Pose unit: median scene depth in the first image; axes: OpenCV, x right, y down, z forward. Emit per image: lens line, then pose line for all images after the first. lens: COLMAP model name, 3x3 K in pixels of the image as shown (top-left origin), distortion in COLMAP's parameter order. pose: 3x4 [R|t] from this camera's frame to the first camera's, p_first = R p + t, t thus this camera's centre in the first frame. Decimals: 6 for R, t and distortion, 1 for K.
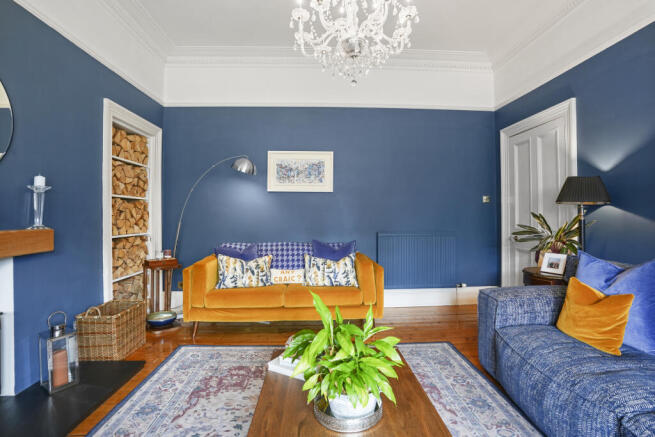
lens RADIAL K [[319.5, 0, 327.9], [0, 319.5, 216.3], [0, 0, 1]] dist [-0.000359, 0.000157]
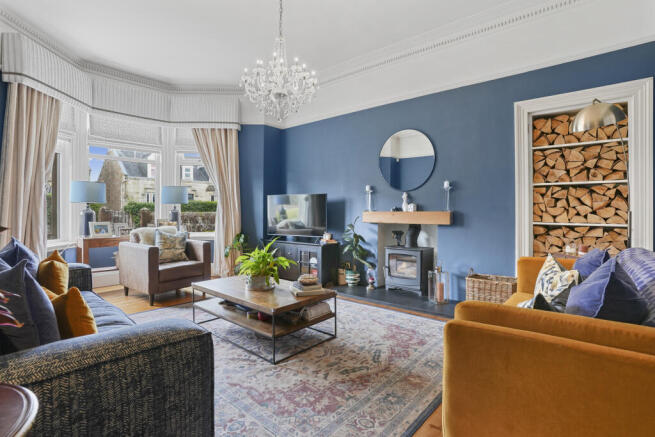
lens RADIAL K [[327.5, 0, 330.5], [0, 327.5, 222.6], [0, 0, 1]] dist [-0.055193, 0.000116]
pose [[-0.680173, 0.031747, -0.732364, 0.566394], [0.000252, 0.999072, 0.043074, 0.015809], [0.733051, 0.029113, -0.679550, 1.181935]]
